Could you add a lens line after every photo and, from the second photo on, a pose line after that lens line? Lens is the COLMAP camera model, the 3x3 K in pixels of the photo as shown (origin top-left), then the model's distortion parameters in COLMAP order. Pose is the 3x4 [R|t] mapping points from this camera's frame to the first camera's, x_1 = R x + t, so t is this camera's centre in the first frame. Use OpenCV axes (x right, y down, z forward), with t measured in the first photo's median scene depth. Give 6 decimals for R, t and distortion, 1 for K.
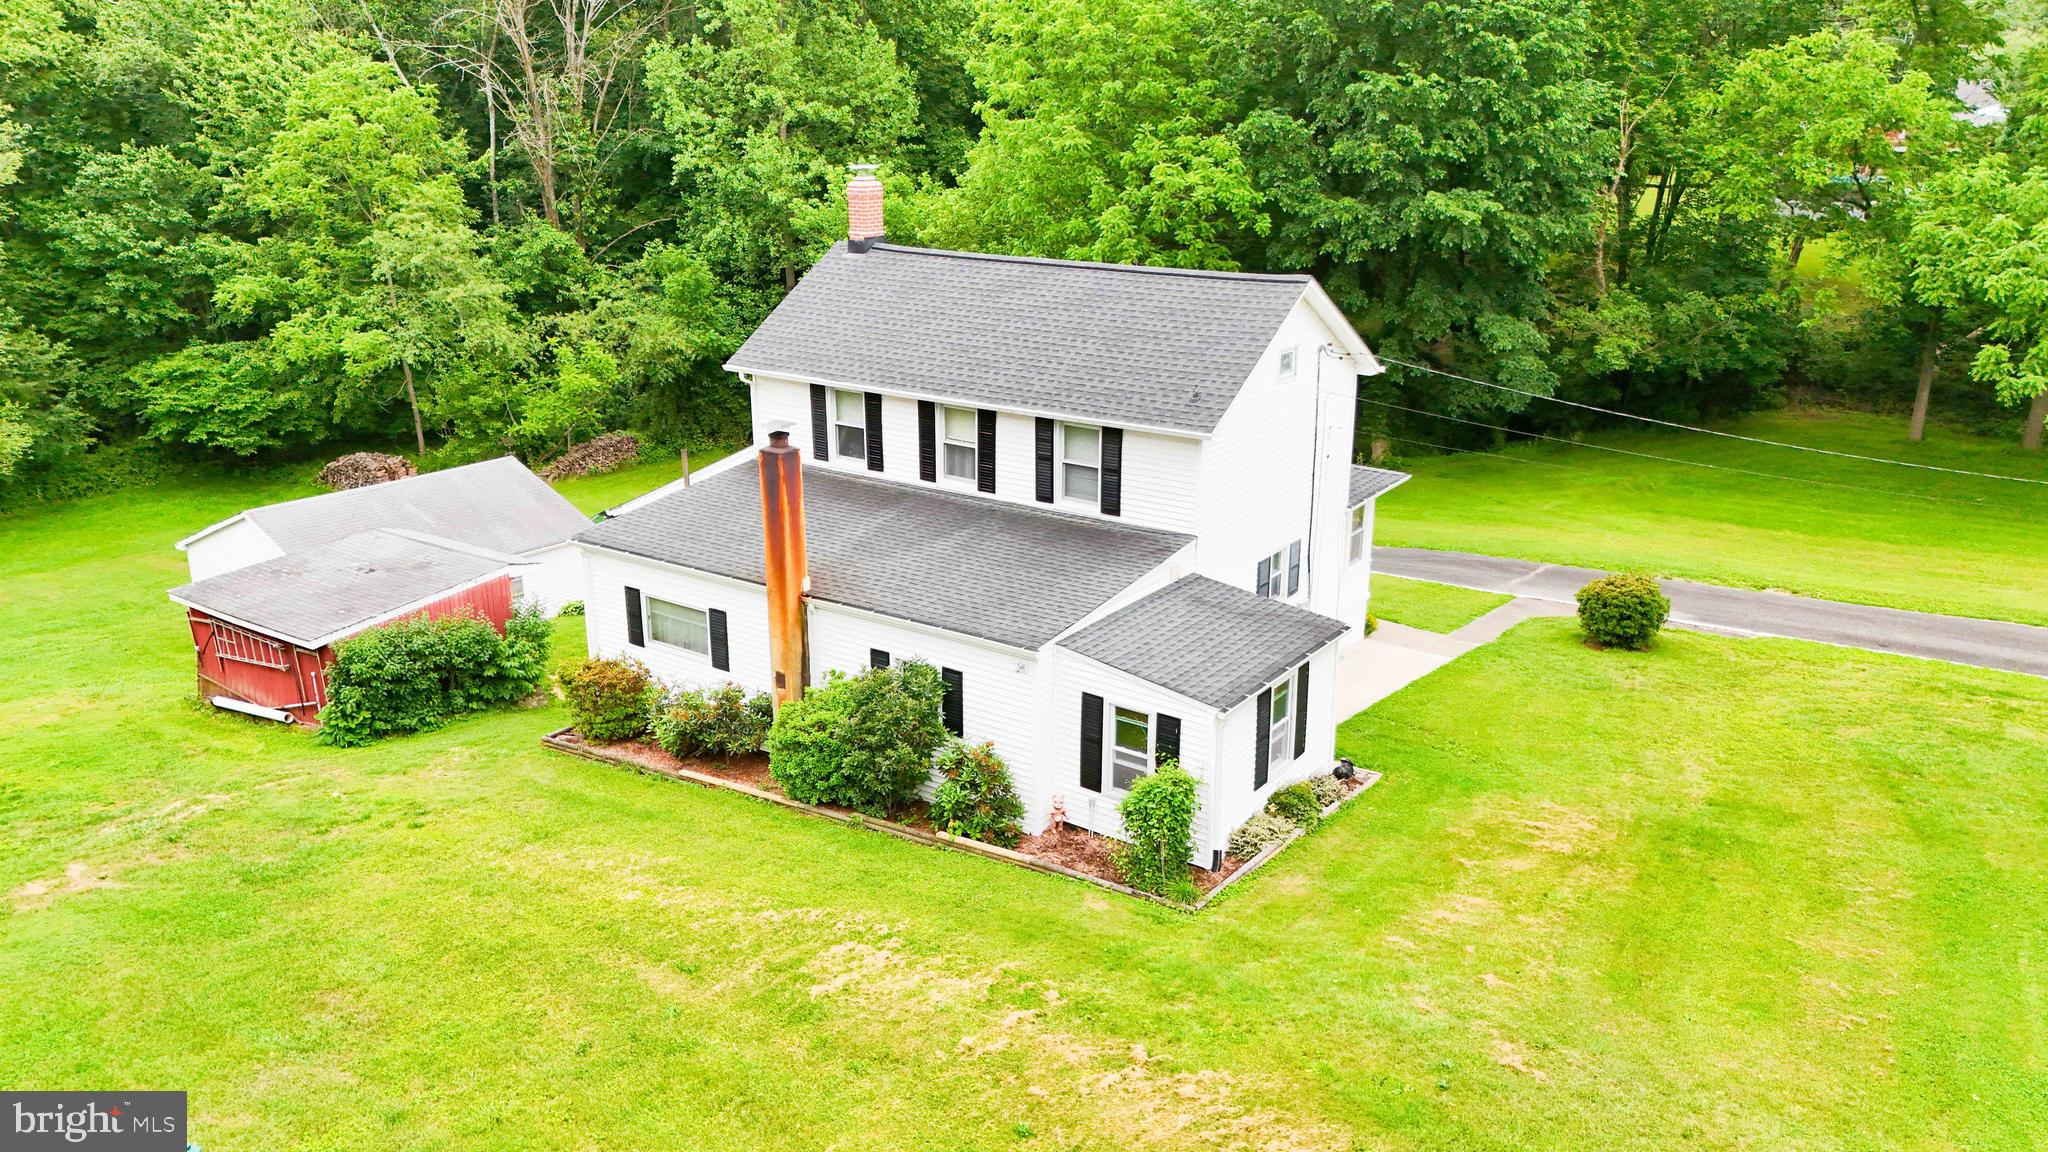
lens RADIAL K [[1504.3, 0, 1025.4], [0, 1504.3, 573.1], [0, 0, 1]] dist [0.051834, -0.046375]
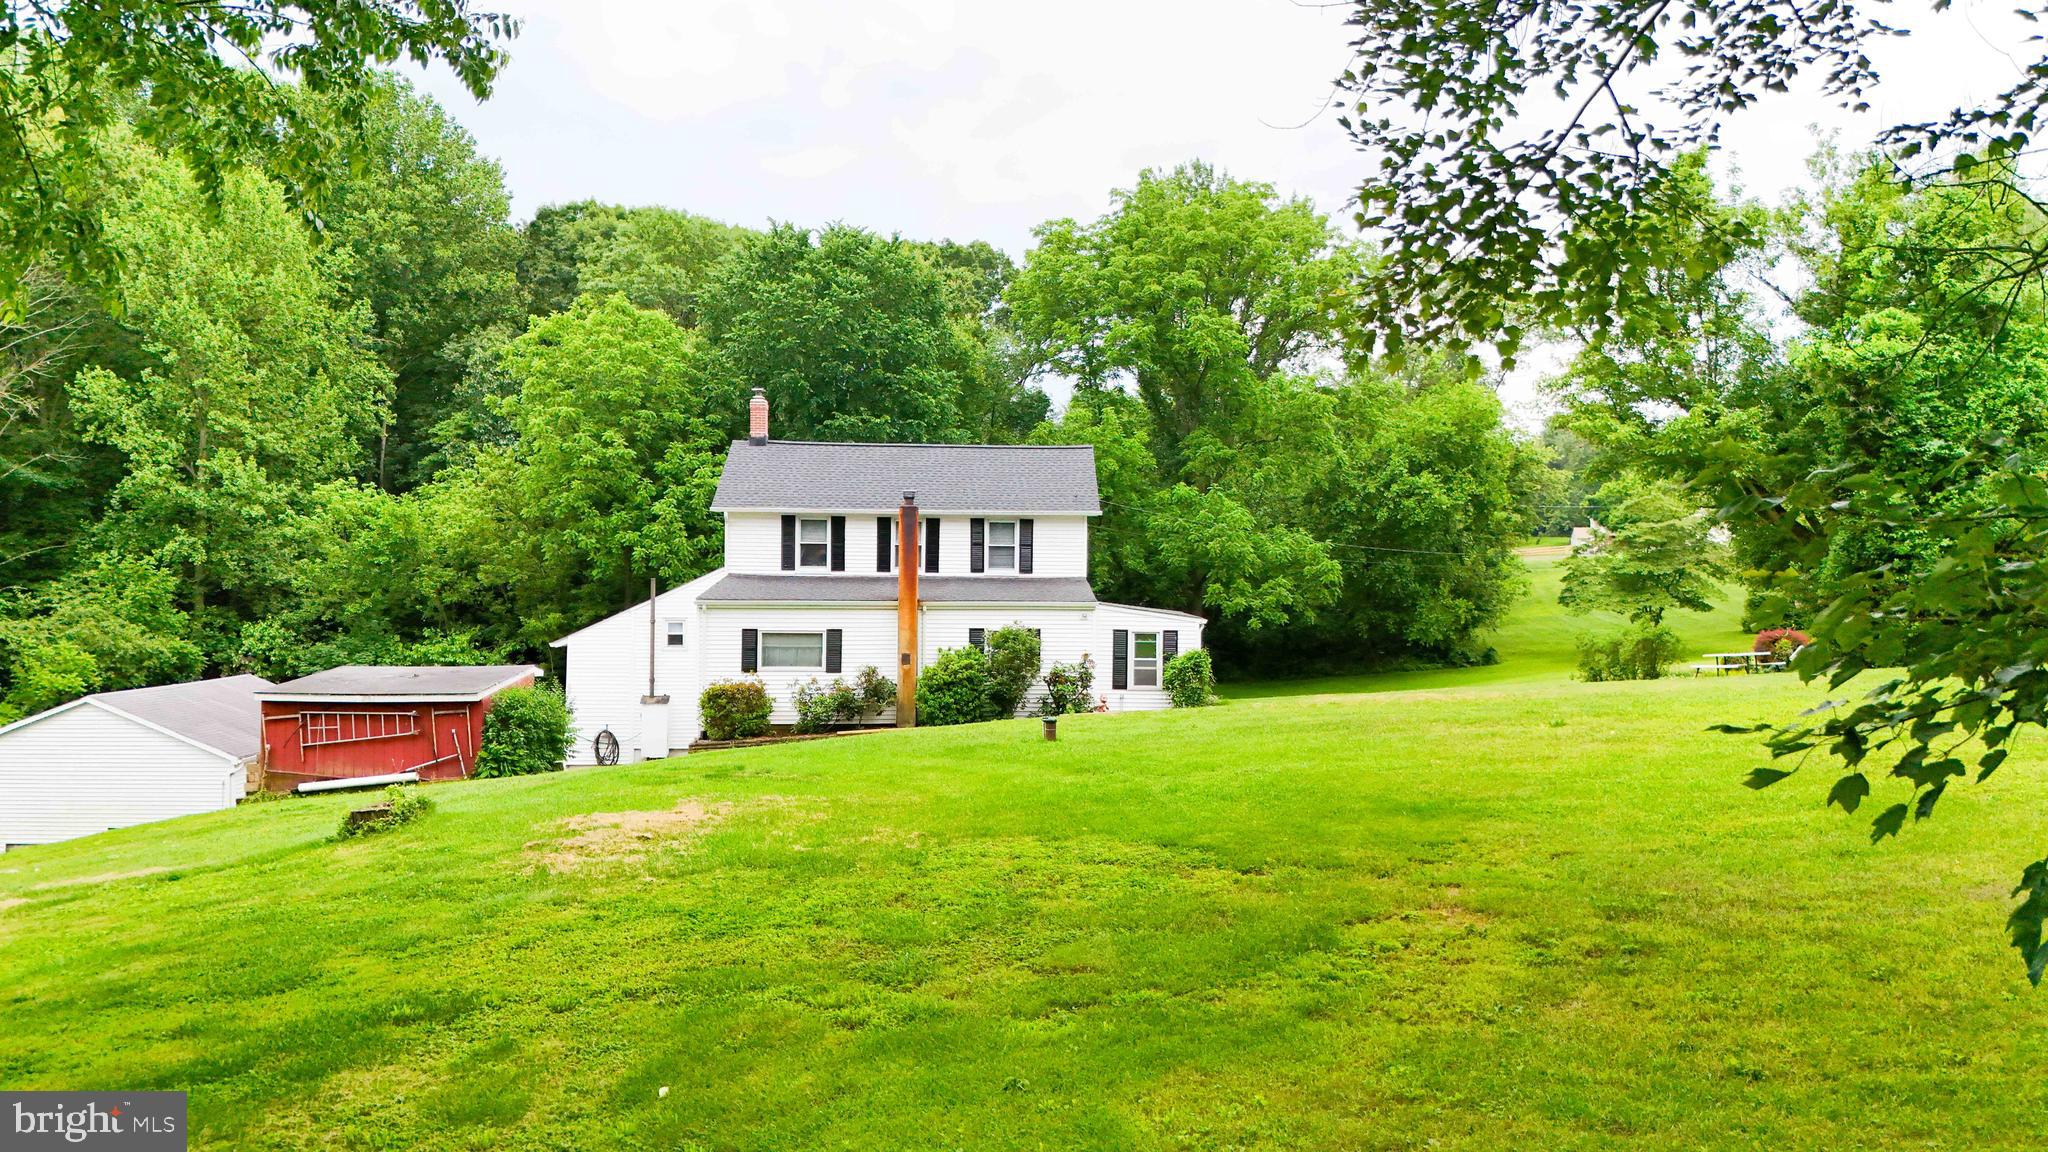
lens RADIAL K [[1504.3, 0, 1016.2], [0, 1504.3, 570.5], [0, 0, 1]] dist [0.051834, -0.046375]
pose [[0.804794, 0.005683, 0.593528, -0.896167], [0.174214, 0.953651, -0.245357, 0.346871], [-0.567412, 0.300862, 0.766502, -0.239771]]
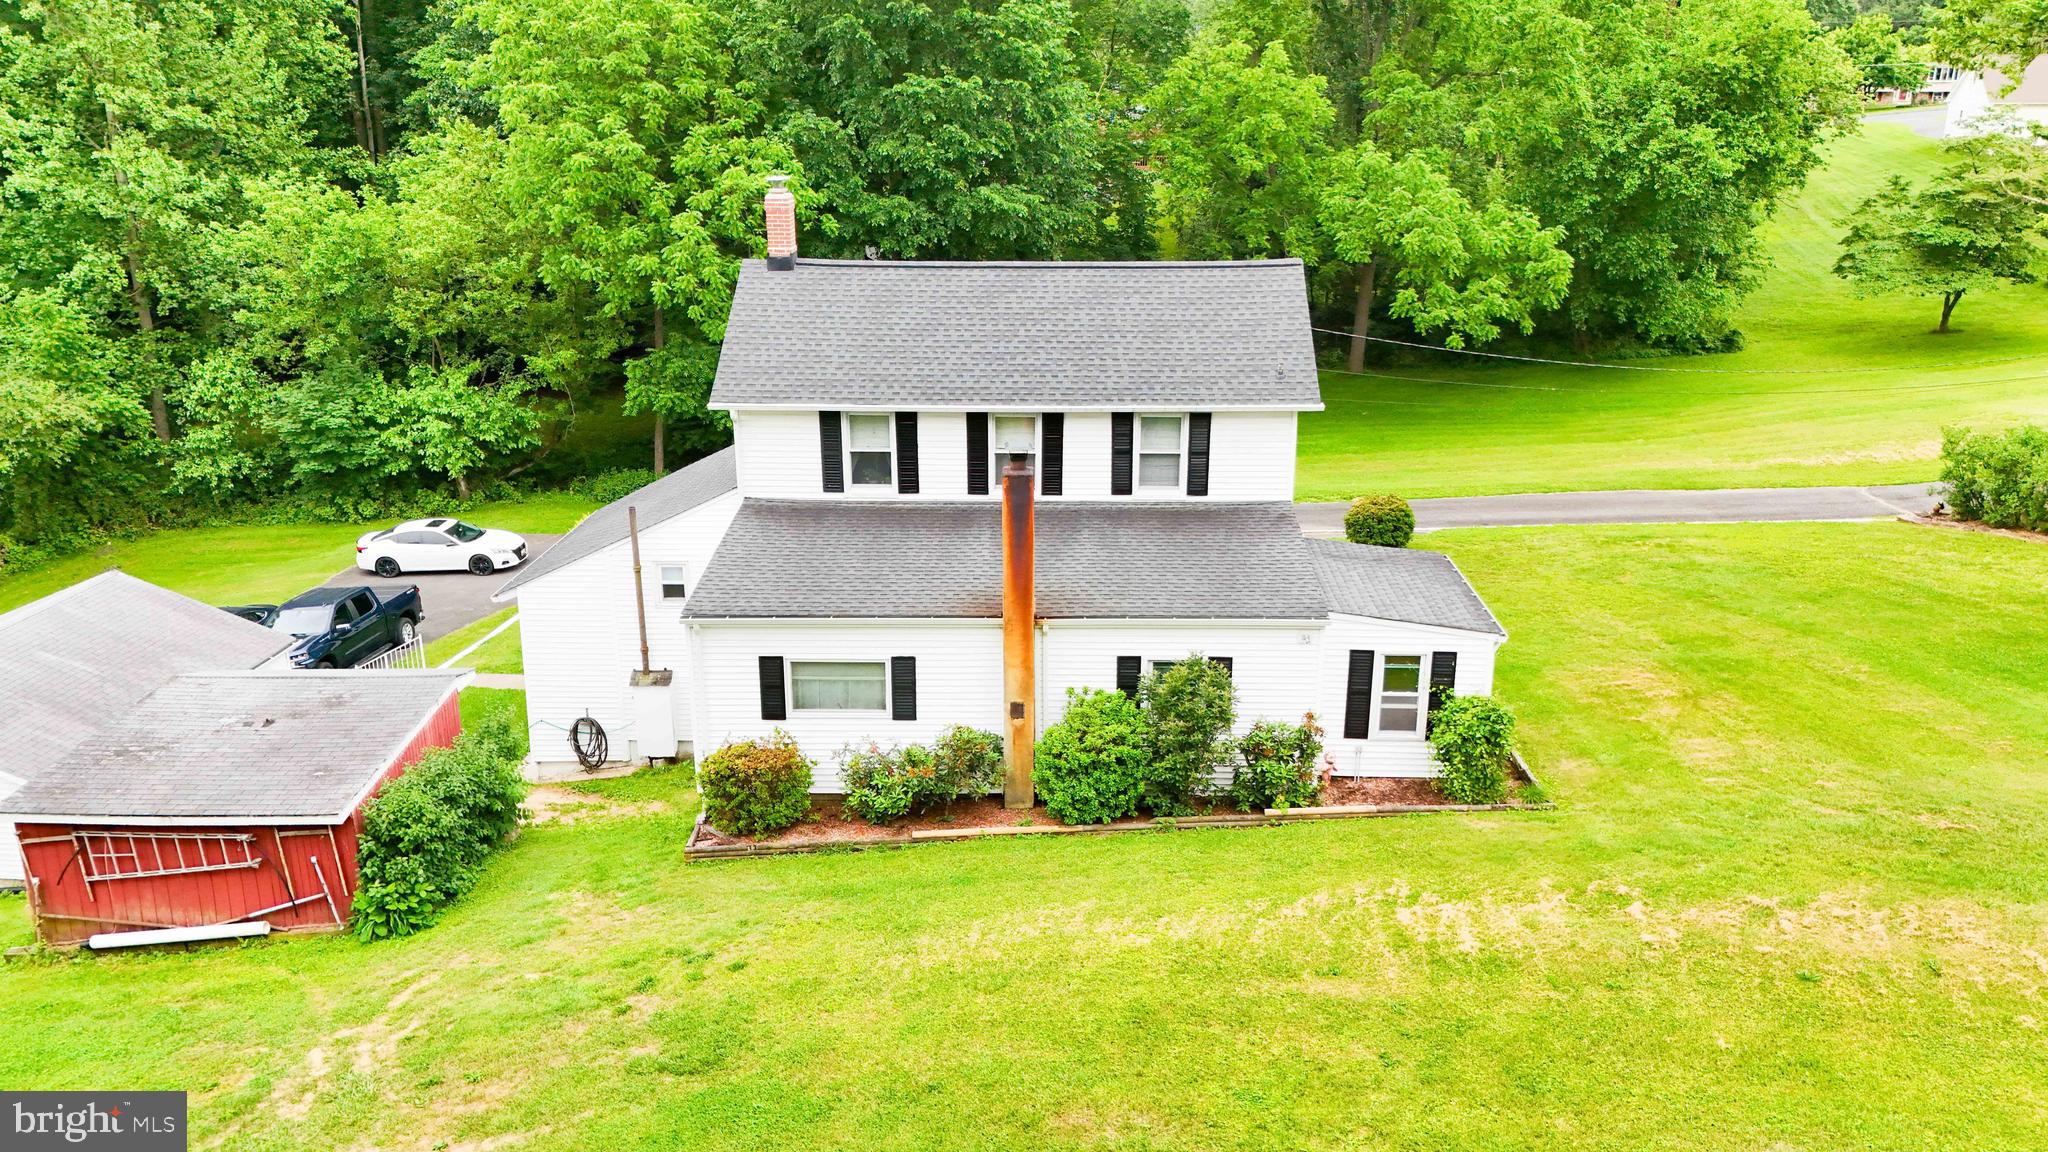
lens RADIAL K [[1504.3, 0, 1024.3], [0, 1504.3, 574.6], [0, 0, 1]] dist [0.051834, -0.046375]
pose [[0.838020, -0.173080, 0.517460, -0.585925], [0.172181, 0.983785, 0.050212, -0.056768], [-0.517760, 0.047018, 0.854233, 0.158300]]
